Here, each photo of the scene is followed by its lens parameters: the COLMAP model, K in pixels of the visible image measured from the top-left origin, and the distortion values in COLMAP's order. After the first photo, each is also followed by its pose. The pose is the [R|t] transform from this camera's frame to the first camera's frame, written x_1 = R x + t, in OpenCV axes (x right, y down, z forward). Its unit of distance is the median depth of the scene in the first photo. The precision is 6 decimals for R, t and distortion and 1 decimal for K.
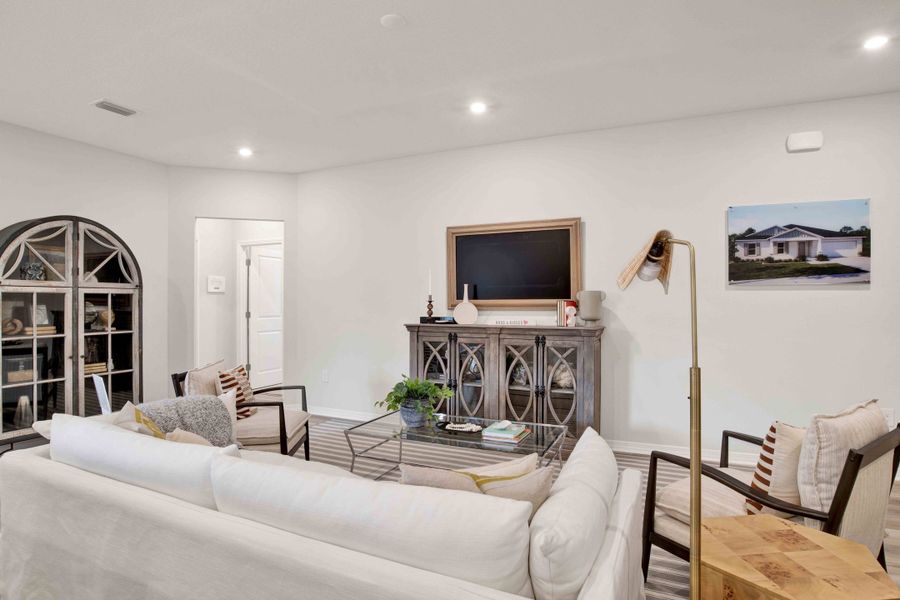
lens RADIAL K [[491.9, 0, 450.5], [0, 491.9, 298.4], [0, 0, 1]] dist [-0.060471, 0.010719]
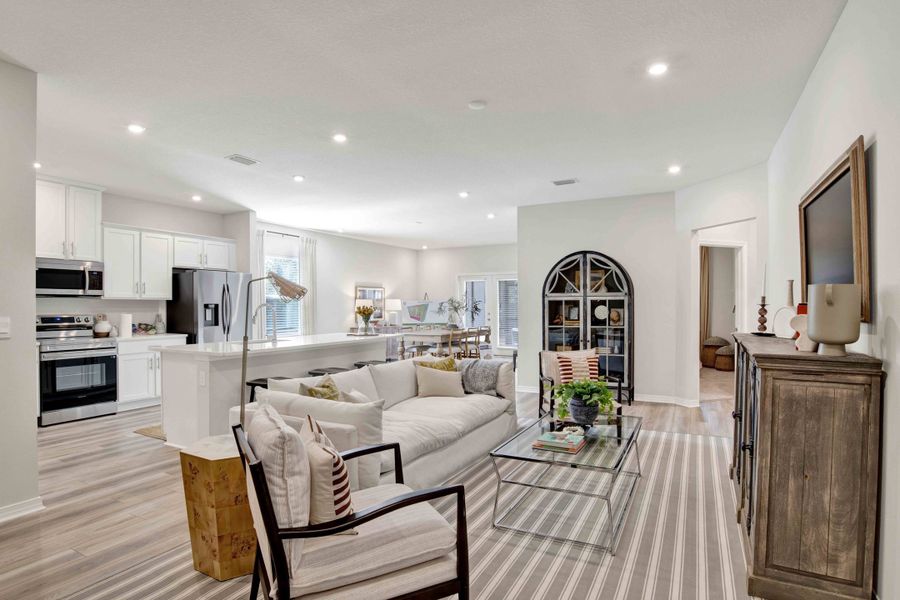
lens RADIAL K [[491.9, 0, 449.8], [0, 491.9, 304.7], [0, 0, 1]] dist [-0.060471, 0.010719]
pose [[-0.036732, -0.001889, -0.999323, 0.823026], [0.009250, 0.999955, -0.002230, 0.003627], [0.999282, -0.009325, -0.036713, 0.609016]]
